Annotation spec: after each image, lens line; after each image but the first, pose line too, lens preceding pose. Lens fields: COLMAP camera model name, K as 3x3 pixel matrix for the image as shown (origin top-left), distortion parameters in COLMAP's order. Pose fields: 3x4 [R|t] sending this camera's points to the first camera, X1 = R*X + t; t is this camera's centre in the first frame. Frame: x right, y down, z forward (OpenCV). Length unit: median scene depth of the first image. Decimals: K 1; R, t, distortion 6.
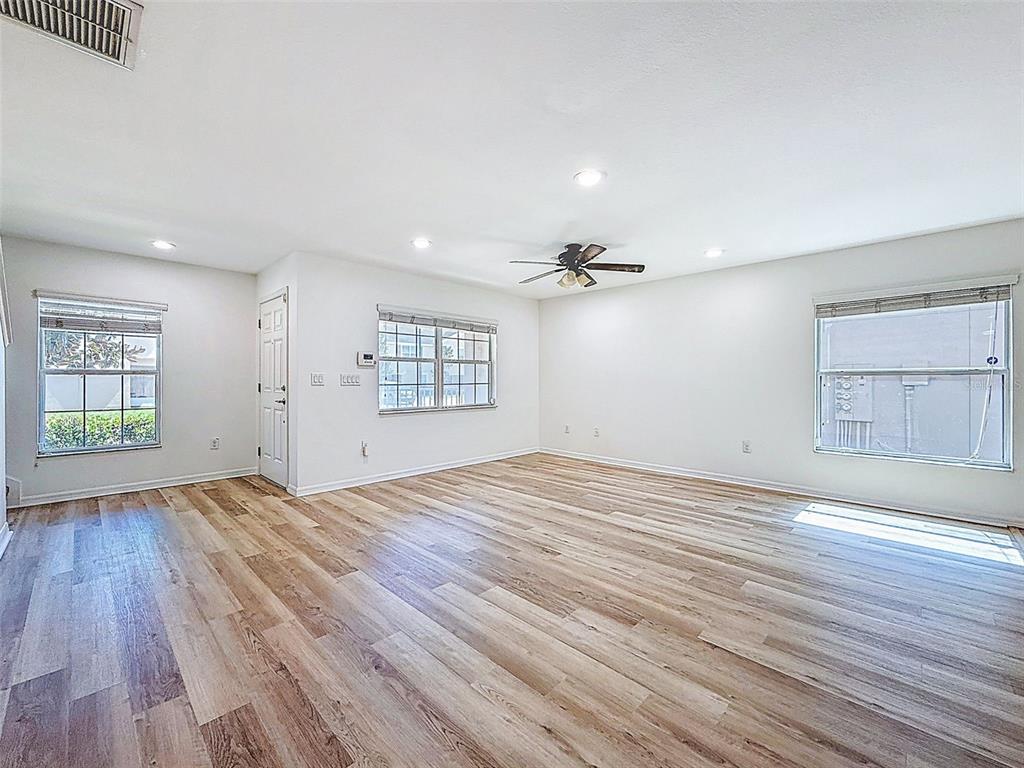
lens RADIAL K [[423.5, 0, 512.4], [0, 423.5, 386.7], [0, 0, 1]] dist [0.001153, 0.000152]
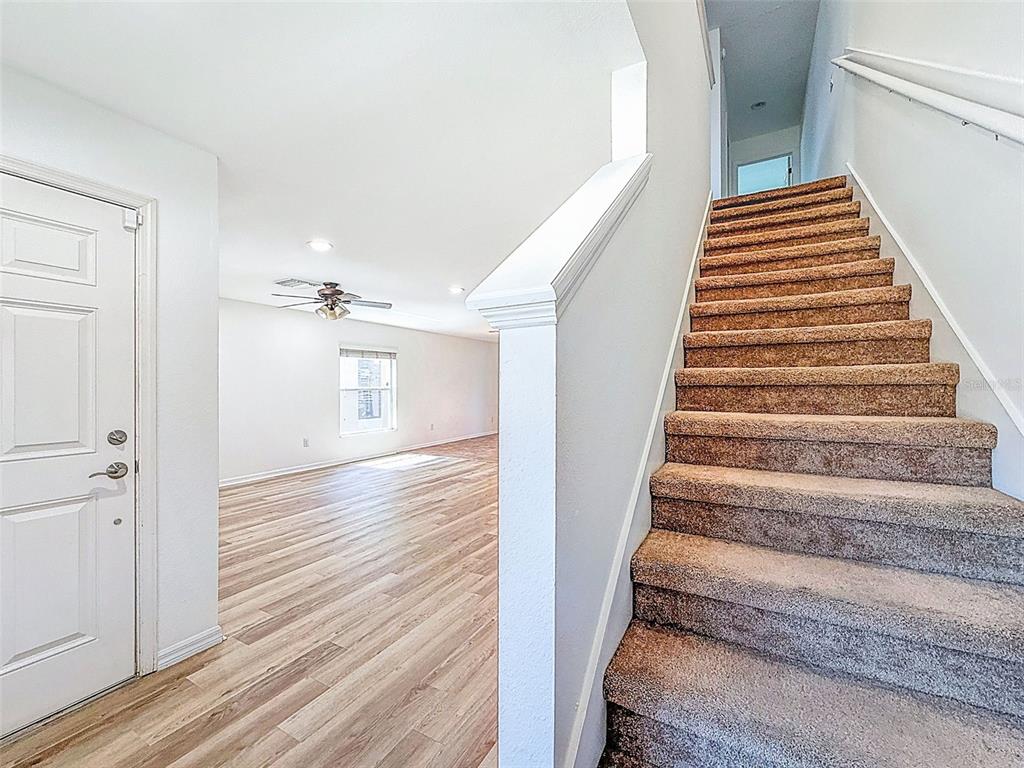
lens RADIAL K [[423.5, 0, 512.6], [0, 423.5, 385.2], [0, 0, 1]] dist [0.001153, 0.000152]
pose [[-0.255709, 0.000984, 0.966753, -0.802136], [0.017597, 0.999839, 0.003637, -0.032047], [-0.966594, 0.017942, -0.255685, 0.577647]]
